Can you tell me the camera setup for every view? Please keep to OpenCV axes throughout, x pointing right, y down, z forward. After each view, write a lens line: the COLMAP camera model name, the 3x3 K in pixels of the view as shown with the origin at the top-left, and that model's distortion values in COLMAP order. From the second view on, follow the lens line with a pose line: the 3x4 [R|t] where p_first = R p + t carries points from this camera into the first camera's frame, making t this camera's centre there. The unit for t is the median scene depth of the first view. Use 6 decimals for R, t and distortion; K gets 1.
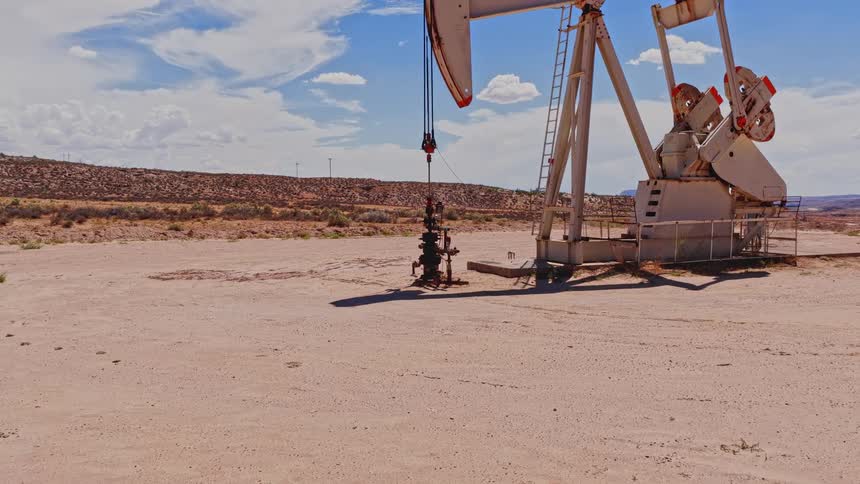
lens RADIAL K [[736.3, 0, 428.8], [0, 736.3, 240.1], [0, 0, 1]] dist [-0.032326, 0.072264]
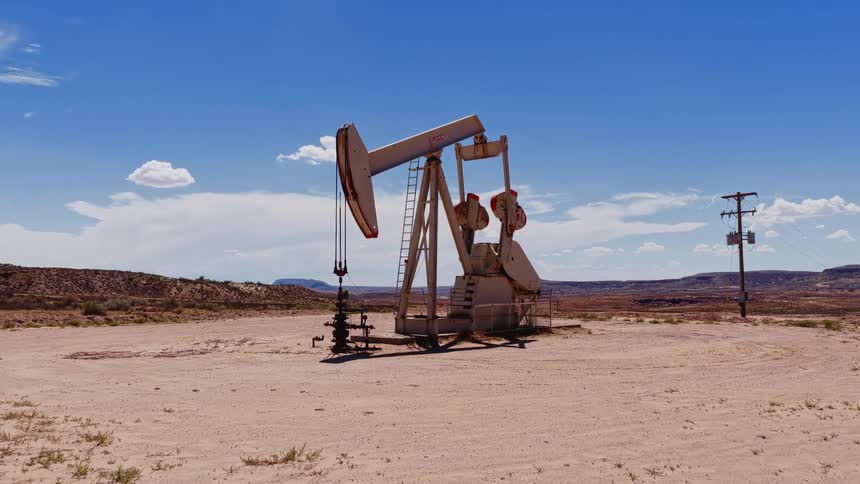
lens RADIAL K [[736.3, 0, 428.8], [0, 736.3, 240.1], [0, 0, 1]] dist [-0.032326, 0.072264]
pose [[0.897619, 0.031976, 0.439610, -0.393552], [0.021212, 0.993076, -0.115546, 0.013432], [-0.440261, 0.113041, 0.890726, -0.252736]]
